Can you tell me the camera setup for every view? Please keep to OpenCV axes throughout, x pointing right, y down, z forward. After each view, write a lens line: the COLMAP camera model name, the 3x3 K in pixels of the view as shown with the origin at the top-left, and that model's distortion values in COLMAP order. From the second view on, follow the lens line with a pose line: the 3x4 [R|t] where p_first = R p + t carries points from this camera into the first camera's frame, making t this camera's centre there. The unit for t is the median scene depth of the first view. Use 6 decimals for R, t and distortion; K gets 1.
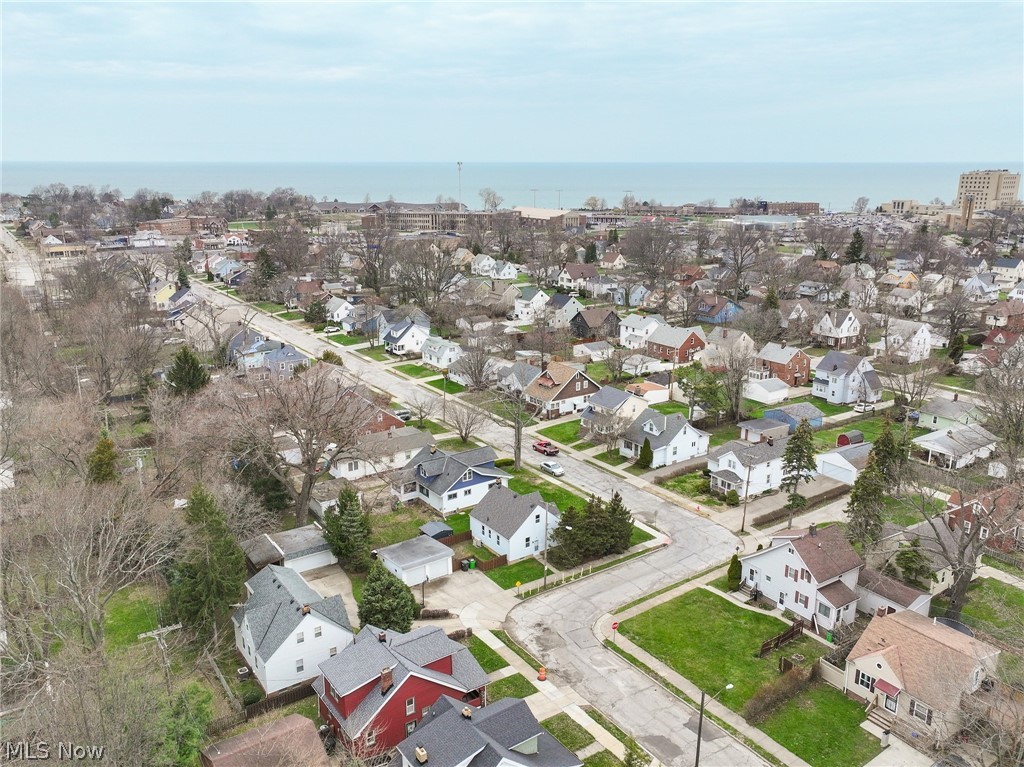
lens RADIAL K [[800.6, 0, 512.0], [0, 800.6, 383.5], [0, 0, 1]] dist [0.004310, 0.002161]
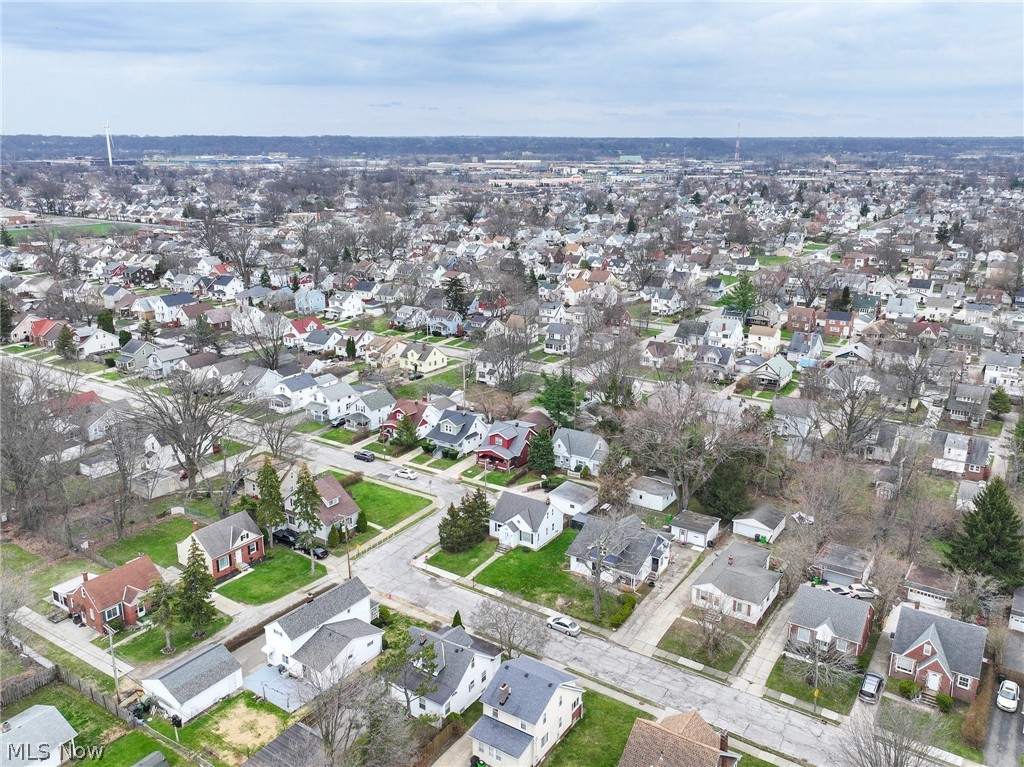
lens RADIAL K [[800.6, 0, 512.0], [0, 800.6, 383.5], [0, 0, 1]] dist [0.004310, 0.002161]
pose [[-0.926174, 0.102572, -0.362879, 0.438849], [-0.104867, 0.854281, 0.509124, -0.622074], [0.362223, 0.509592, -0.780456, 1.746810]]
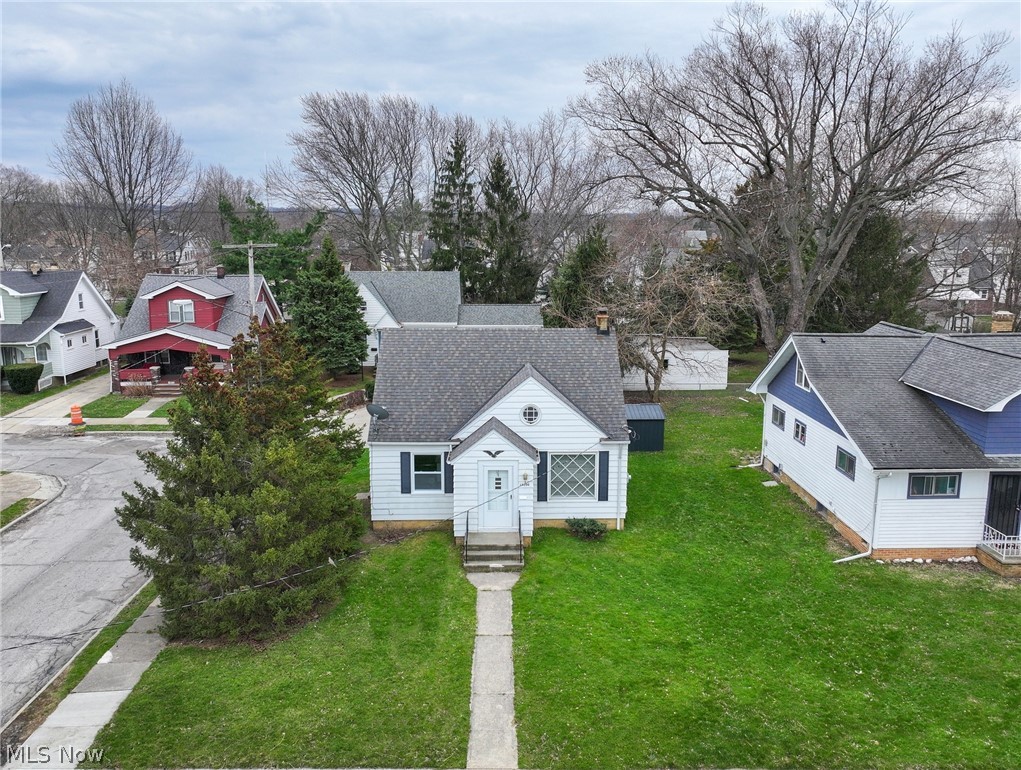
lens RADIAL K [[798.5, 0, 479.3], [0, 798.5, 369.8], [0, 0, 1]] dist [0.004782, 0.003955]
pose [[-0.571467, 0.141781, -0.808284, 0.236502], [-0.214600, 0.924867, 0.313956, 0.054268], [0.792068, 0.352873, -0.498105, 1.052026]]
